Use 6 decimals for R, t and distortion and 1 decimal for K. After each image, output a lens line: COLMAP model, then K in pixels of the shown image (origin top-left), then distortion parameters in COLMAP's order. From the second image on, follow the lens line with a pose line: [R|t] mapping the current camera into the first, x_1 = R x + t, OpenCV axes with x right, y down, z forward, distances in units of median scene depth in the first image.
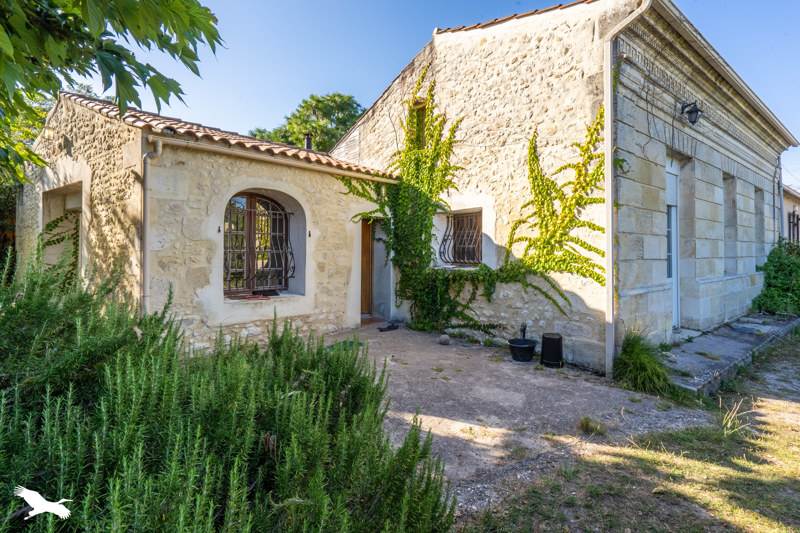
lens RADIAL K [[373.9, 0, 396.2], [0, 373.9, 244.6], [0, 0, 1]] dist [0.001736, 0.000094]
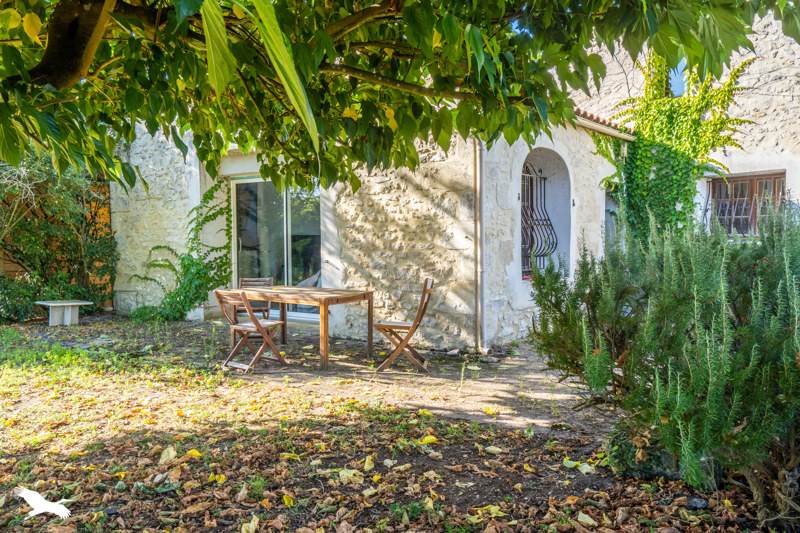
lens RADIAL K [[558.4, 0, 400.2], [0, 558.4, 267.0], [0, 0, 1]] dist [0.007941, 0.001818]
pose [[0.998681, -0.014417, 0.049277, -0.638621], [0.010929, 0.997465, 0.070317, 0.020539], [-0.050166, -0.069686, 0.996307, -0.215536]]
